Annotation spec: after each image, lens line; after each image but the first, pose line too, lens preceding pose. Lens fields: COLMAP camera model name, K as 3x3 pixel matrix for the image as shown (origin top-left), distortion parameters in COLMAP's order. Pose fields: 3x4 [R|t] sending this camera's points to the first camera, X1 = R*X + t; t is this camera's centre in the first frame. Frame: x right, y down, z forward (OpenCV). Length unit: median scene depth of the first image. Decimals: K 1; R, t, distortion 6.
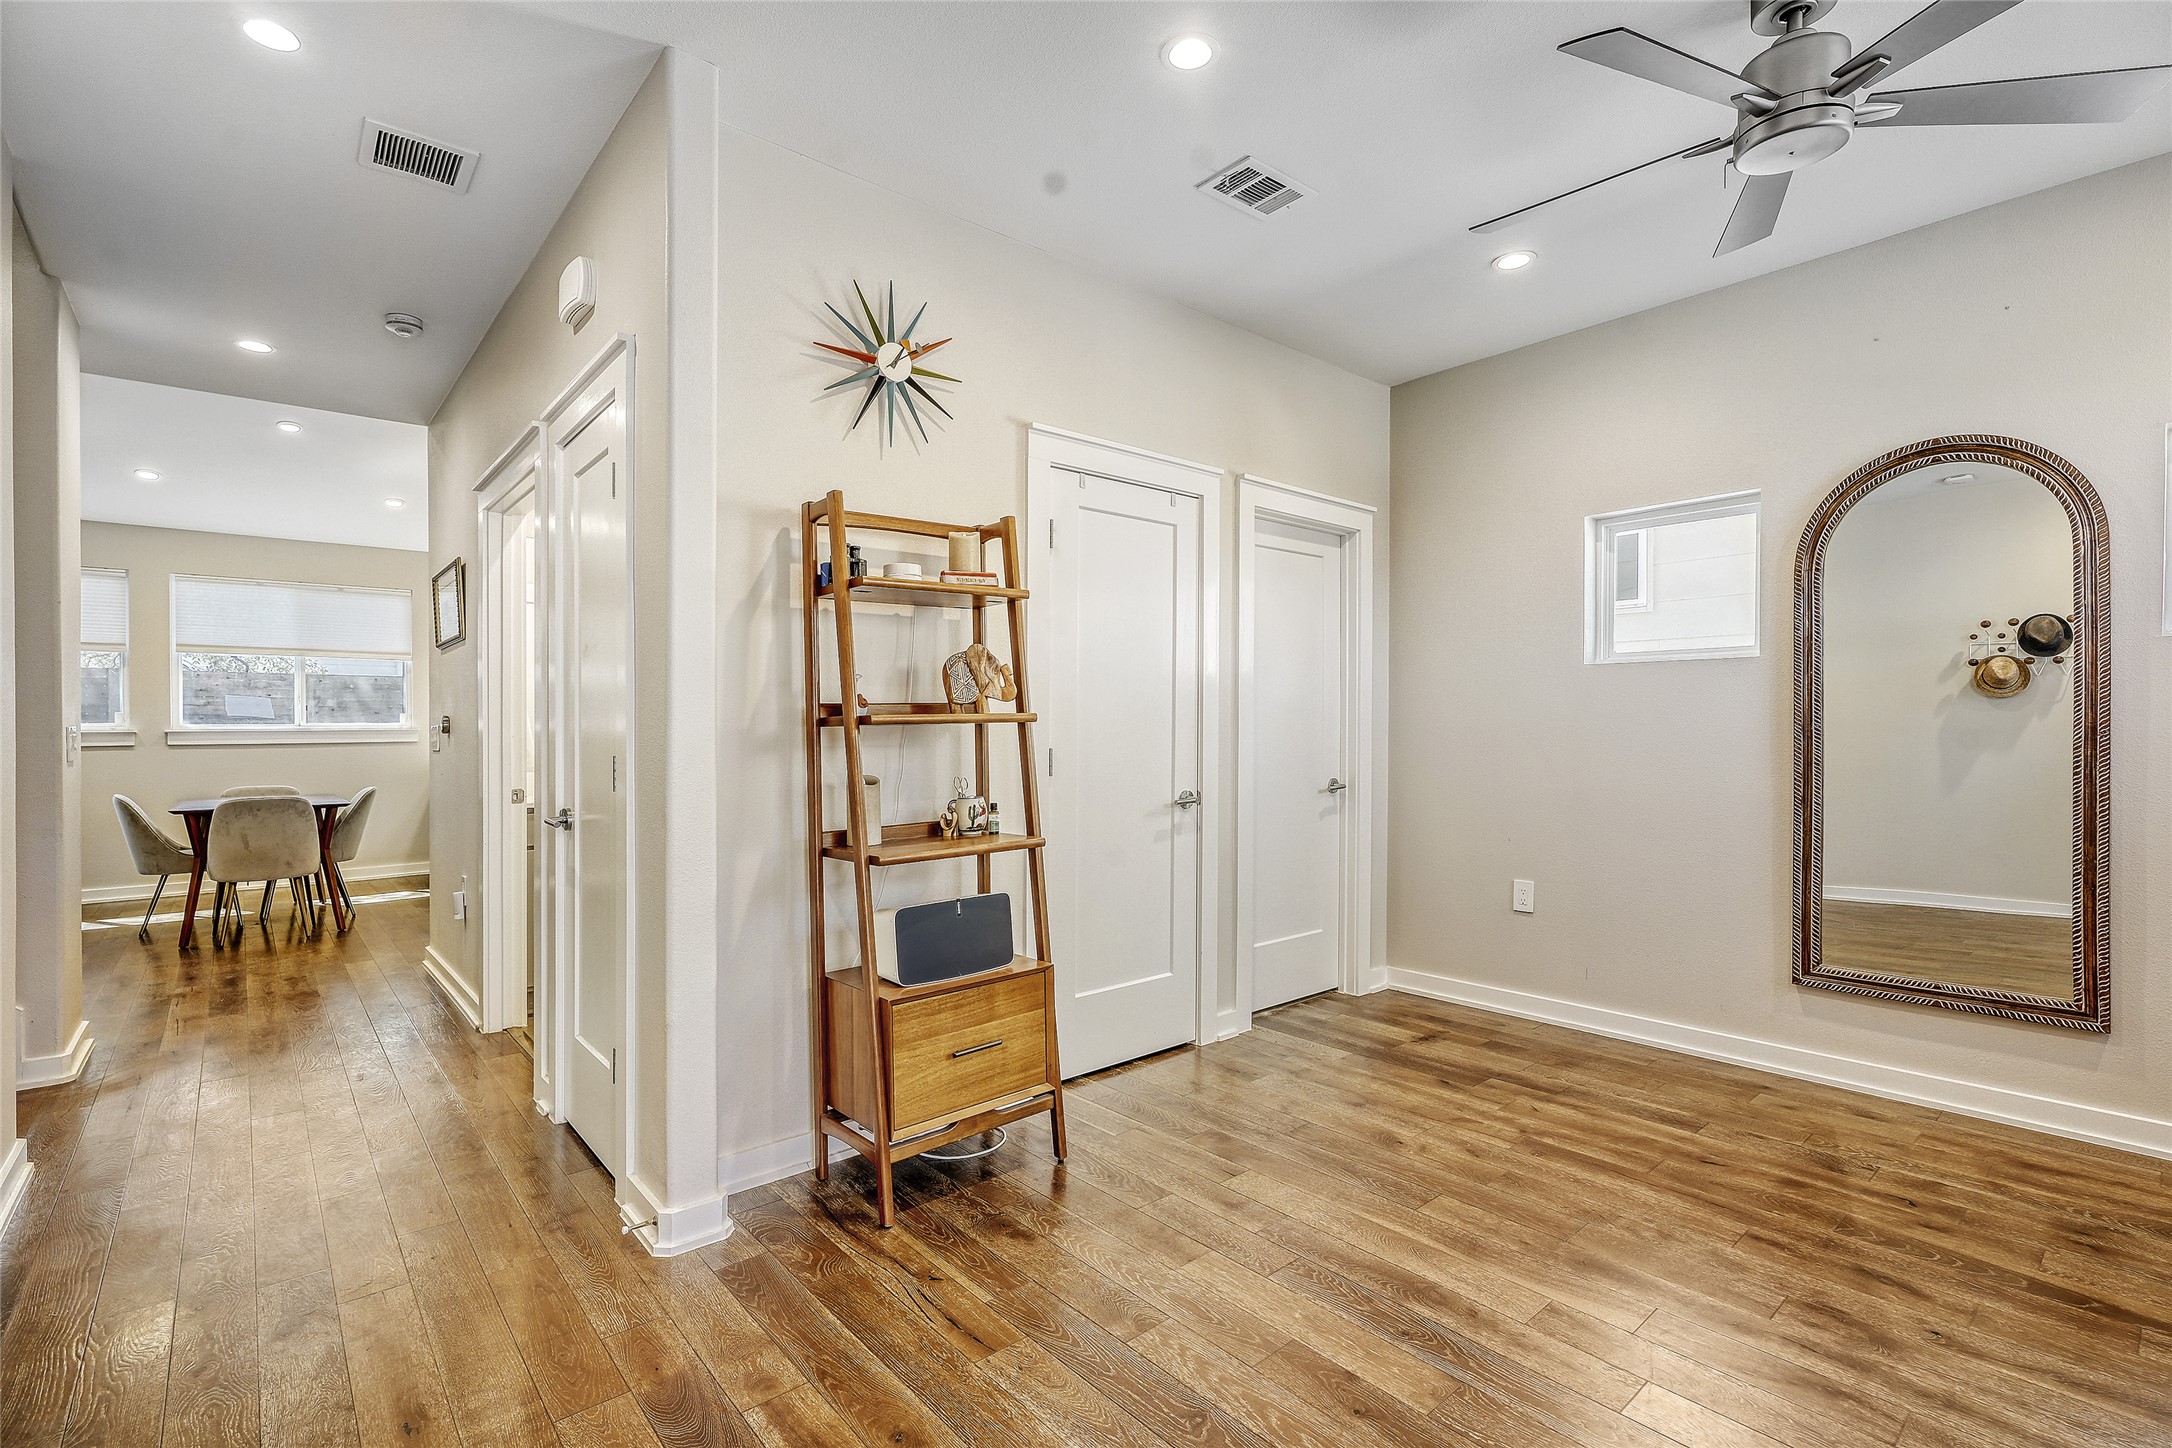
lens RADIAL K [[969.5, 0, 1076.1], [0, 969.5, 726.7], [0, 0, 1]] dist [-0.013918, 0.004203]
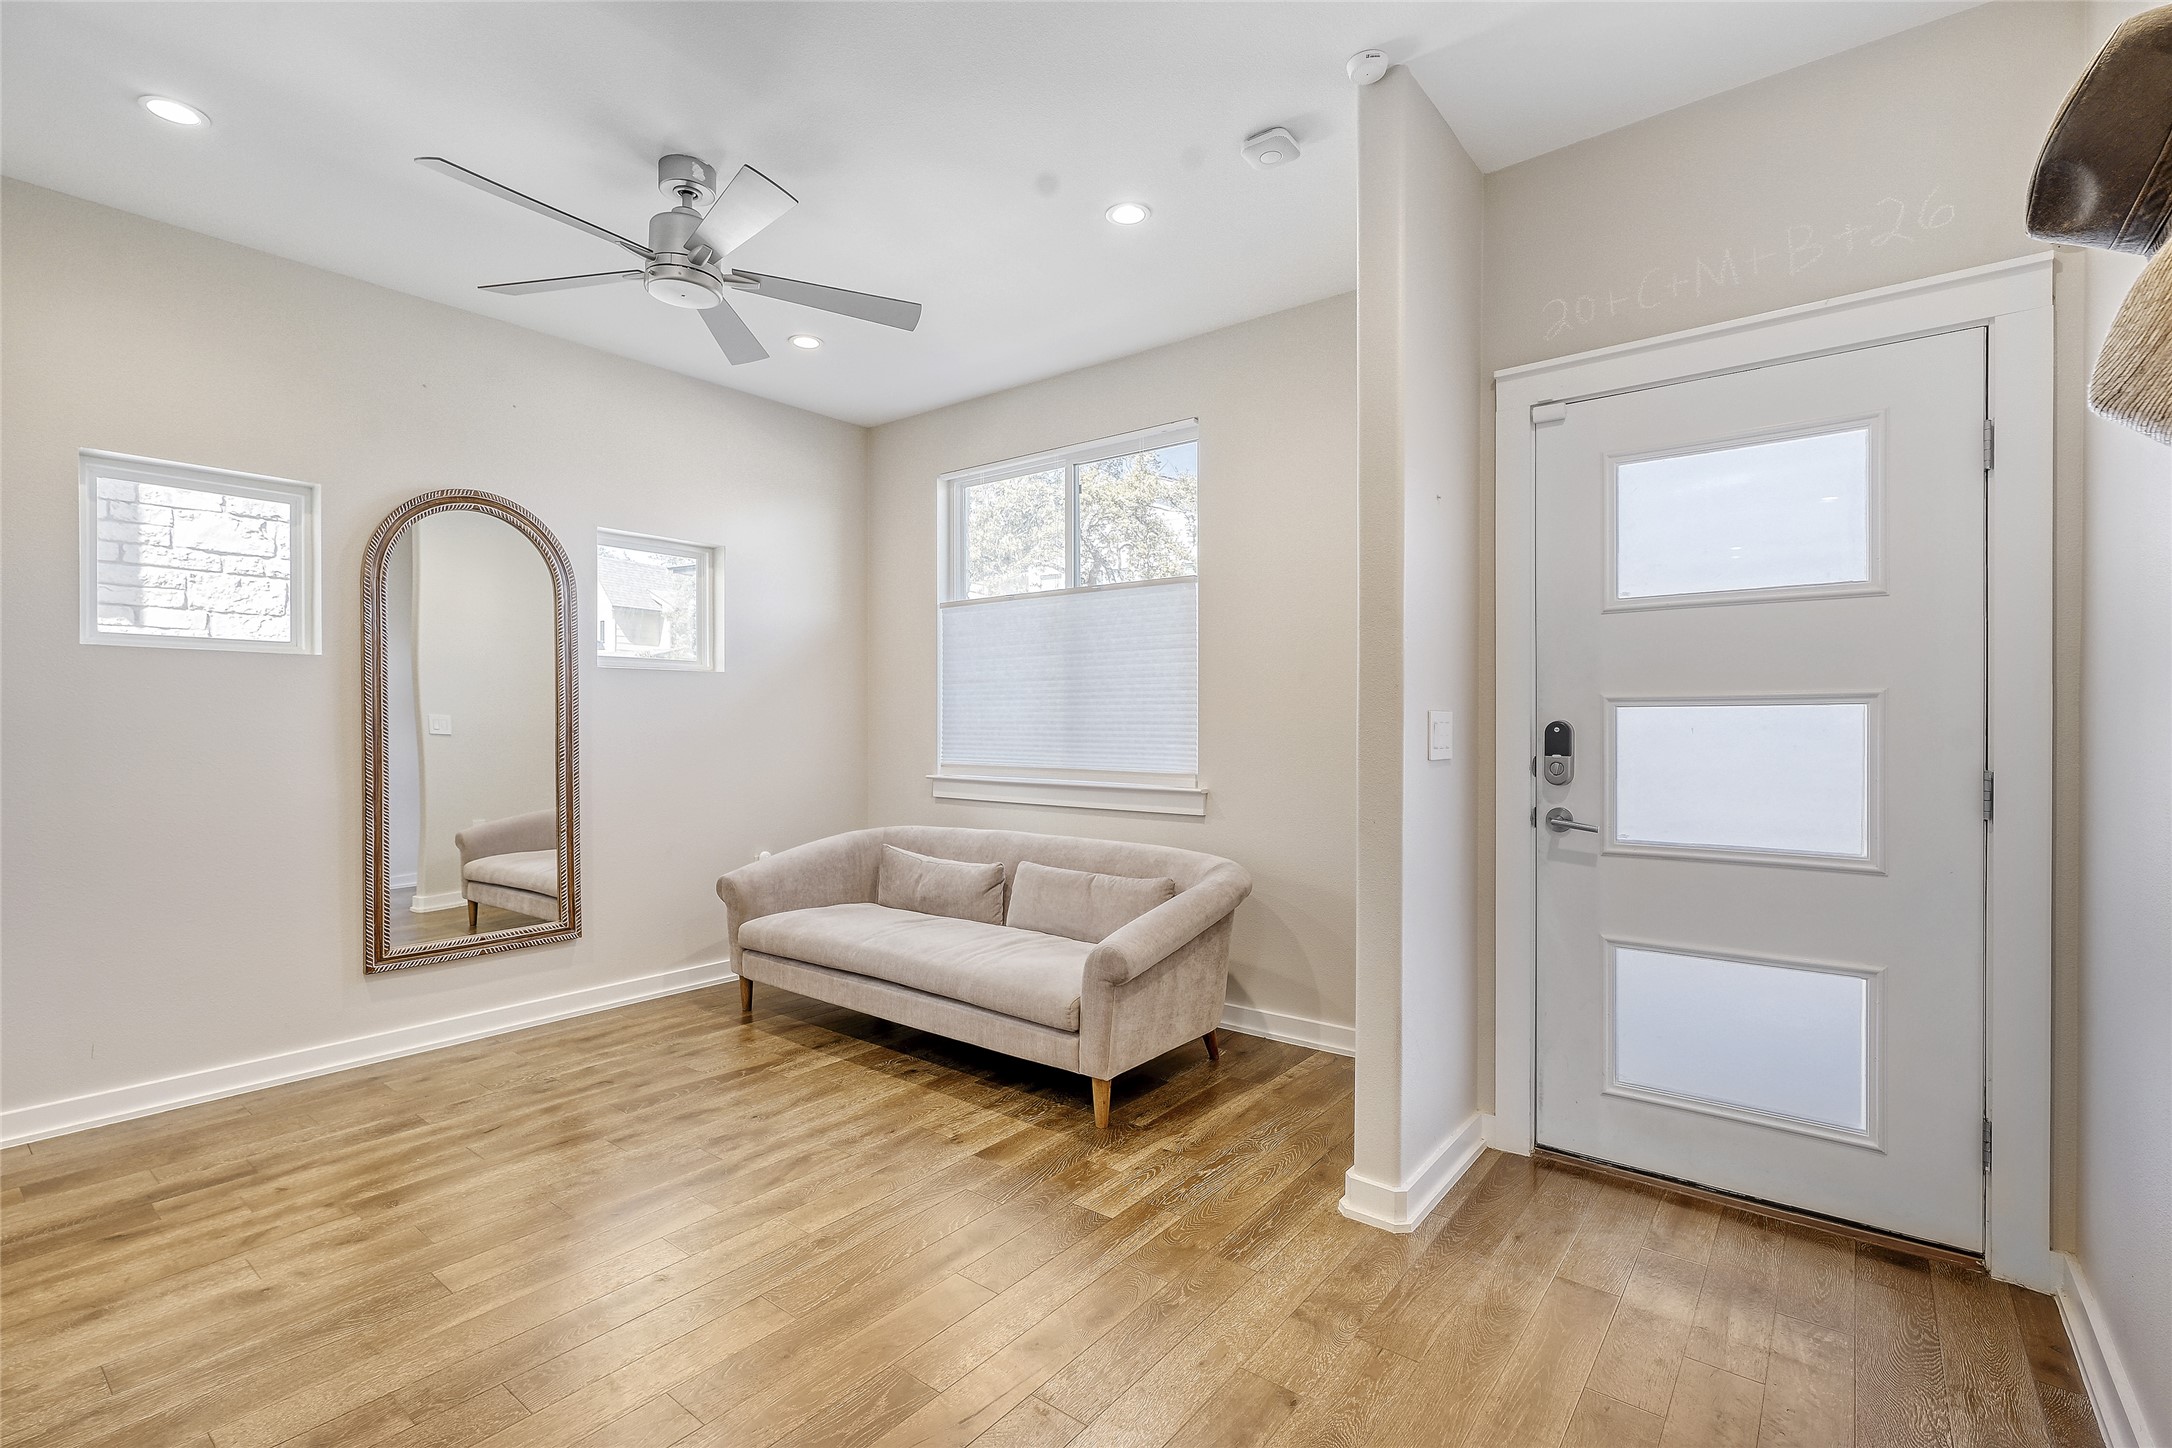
lens RADIAL K [[969.5, 0, 1077.8], [0, 969.5, 728.7], [0, 0, 1]] dist [-0.013918, 0.004203]
pose [[-0.183197, -0.000896, 0.983076, -0.469175], [0.002042, 0.999997, 0.001292, 0.002996], [-0.983074, 0.002244, -0.183195, 0.494105]]
